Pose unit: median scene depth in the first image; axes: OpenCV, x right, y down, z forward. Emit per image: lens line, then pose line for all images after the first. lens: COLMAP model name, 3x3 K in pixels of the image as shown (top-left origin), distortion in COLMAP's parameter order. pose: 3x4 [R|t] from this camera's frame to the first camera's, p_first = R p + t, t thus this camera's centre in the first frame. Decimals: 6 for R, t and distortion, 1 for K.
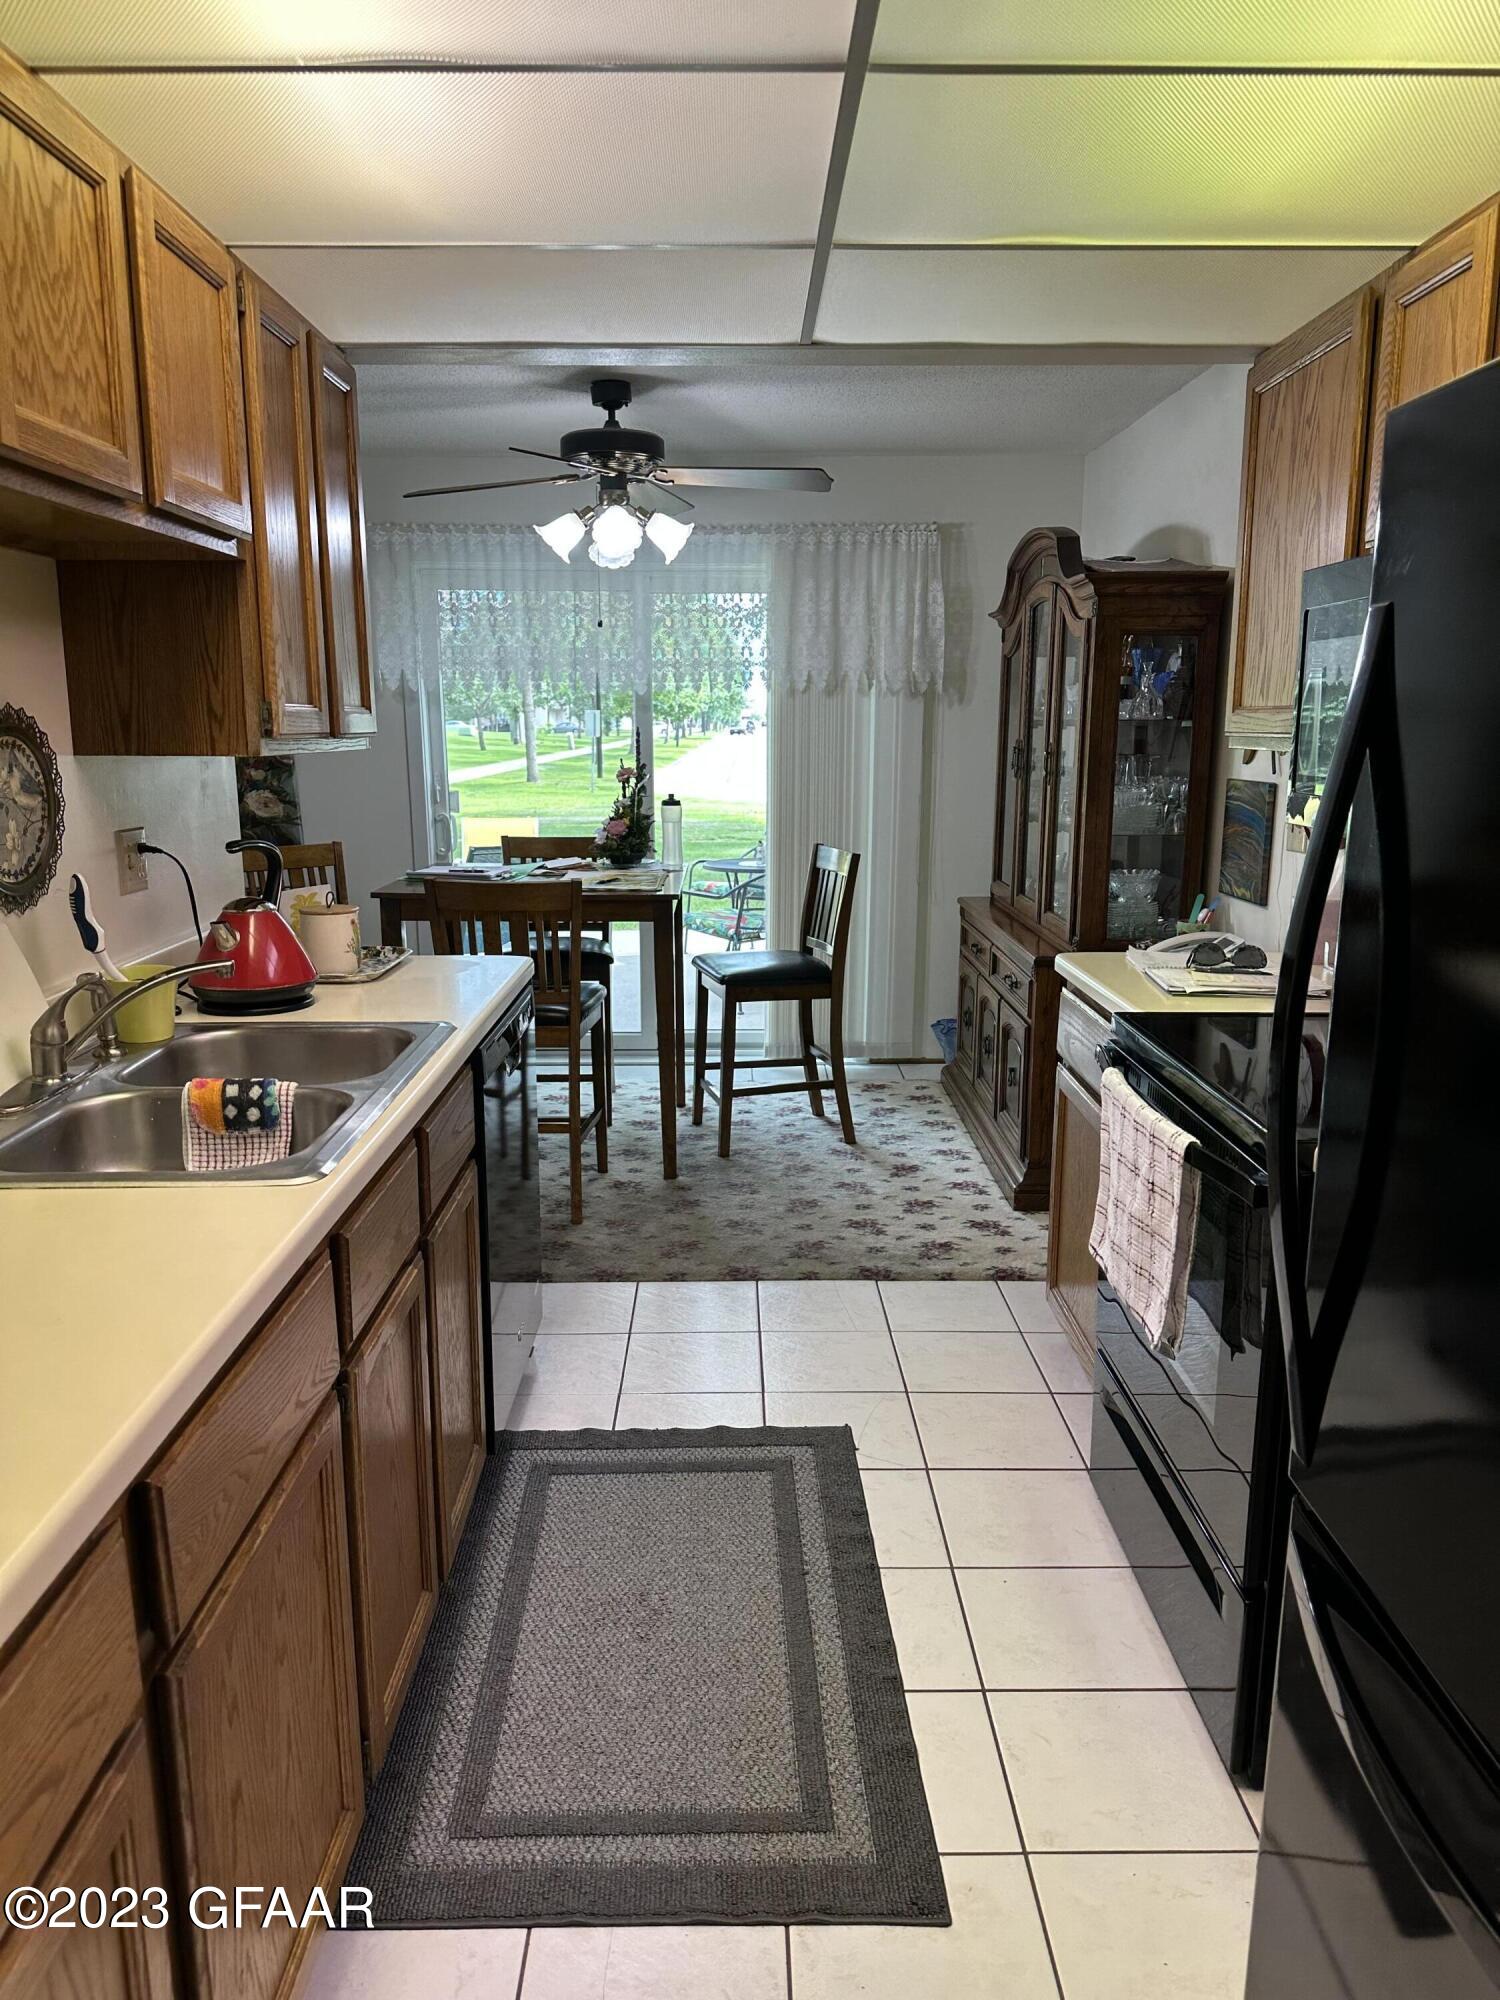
lens RADIAL K [[1411.9, 0, 747.2], [0, 1411.9, 1009.0], [0, 0, 1]] dist [0.137179, -0.218184]
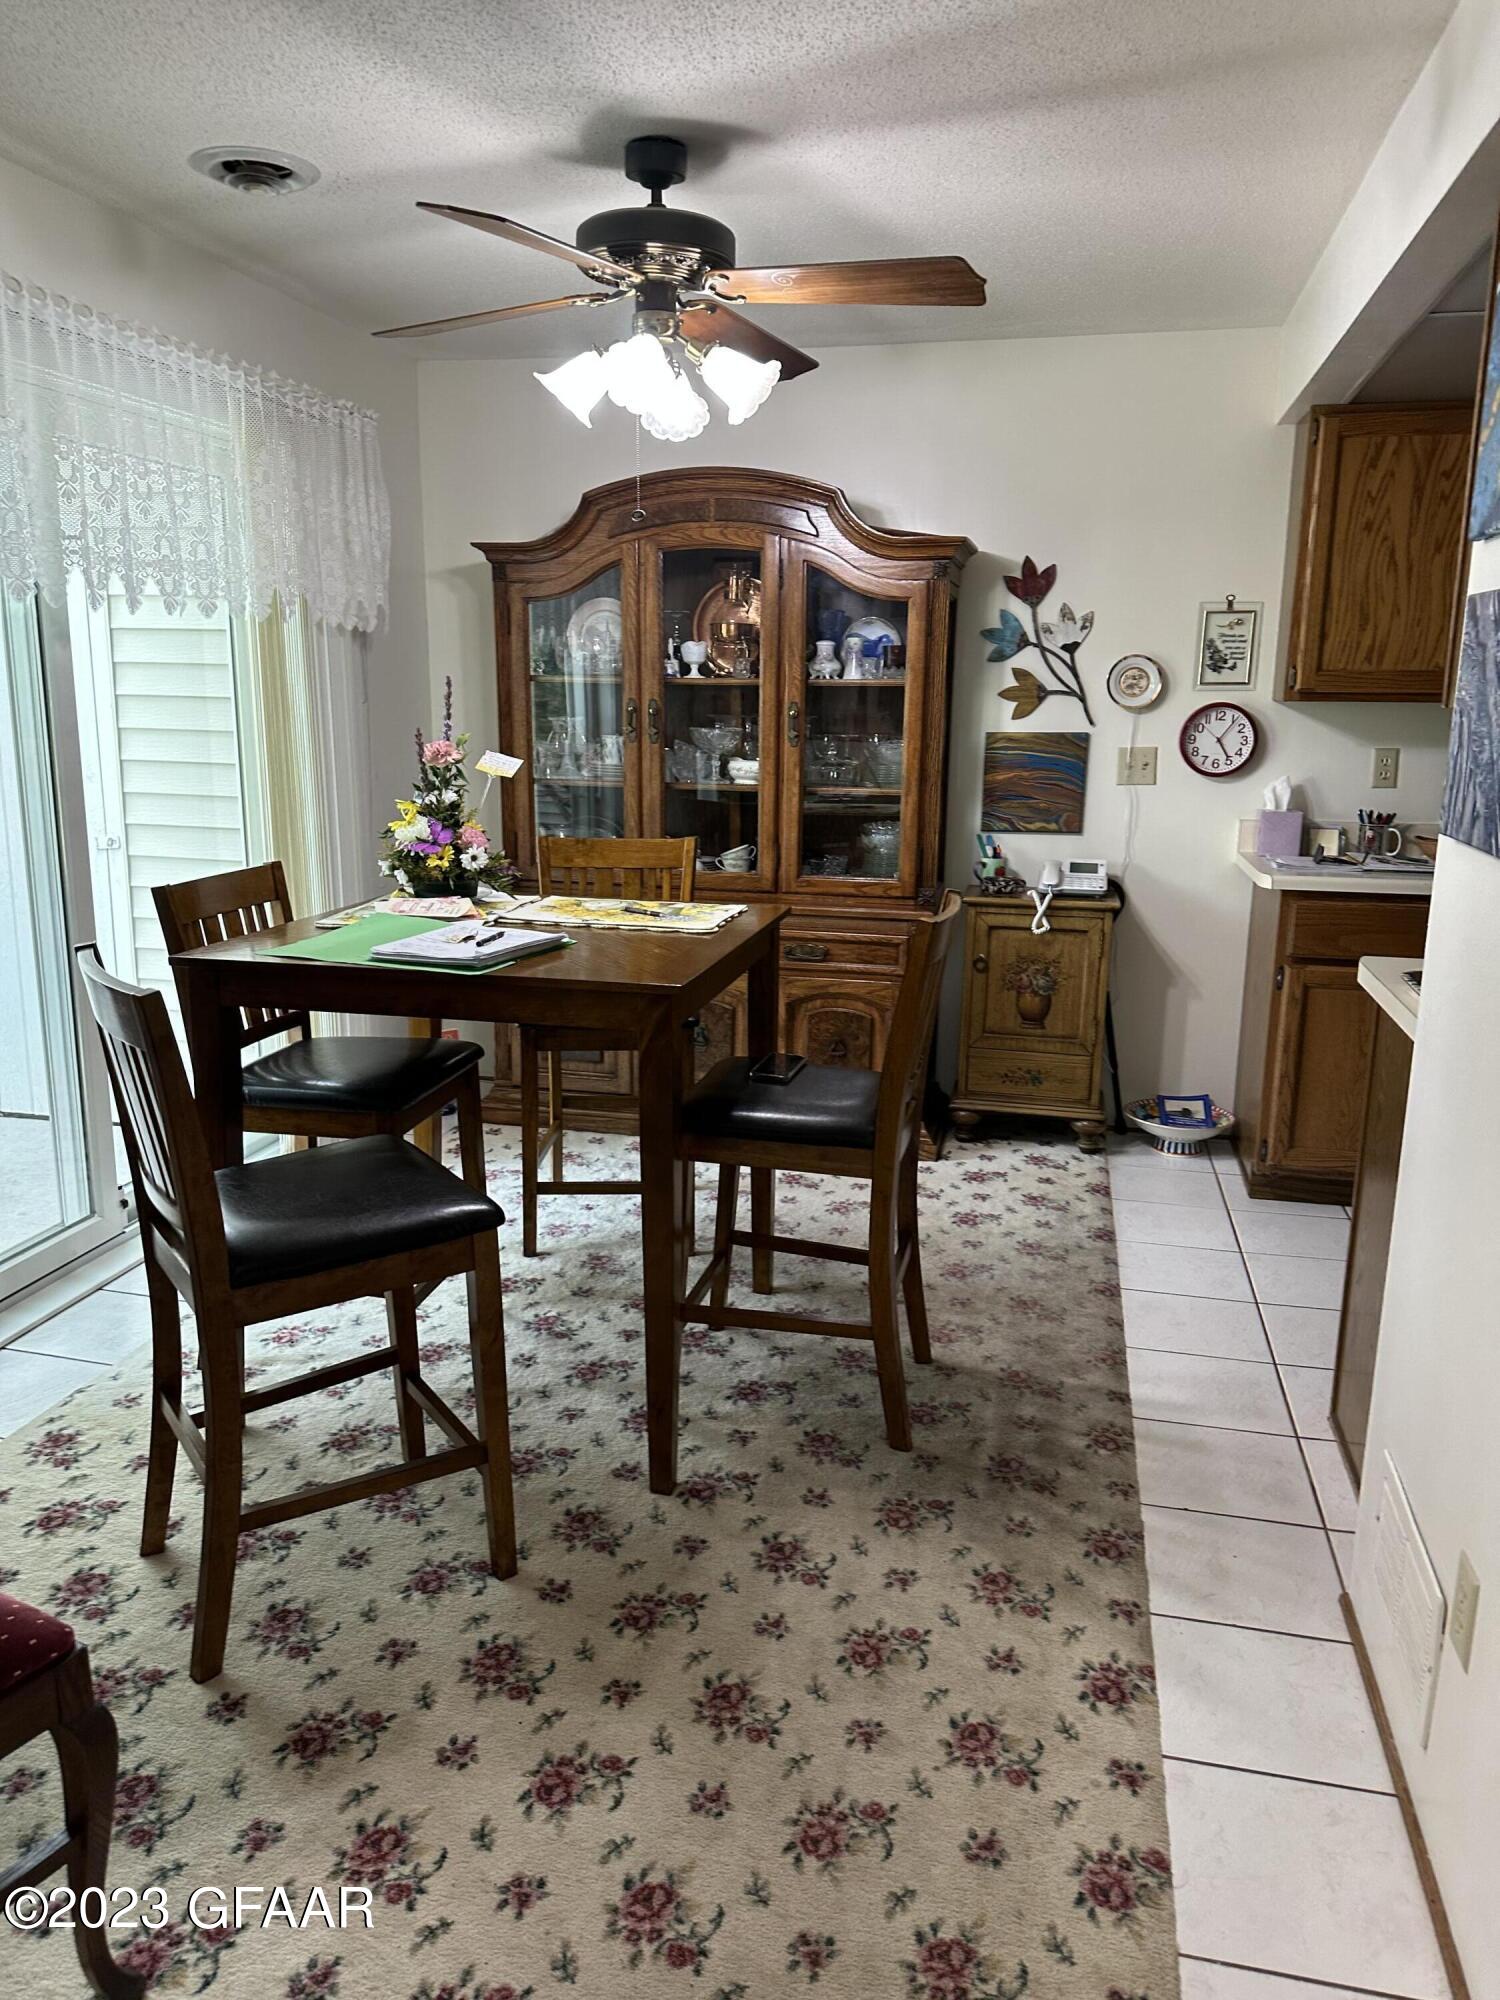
lens RADIAL K [[1411.9, 0, 747.2], [0, 1411.9, 1009.0], [0, 0, 1]] dist [0.137179, -0.218184]
pose [[0.243464, -0.219064, 0.944847, -0.812324], [0.194006, 0.965472, 0.173855, -0.172473], [-0.950309, 0.140979, 0.277557, 0.876487]]
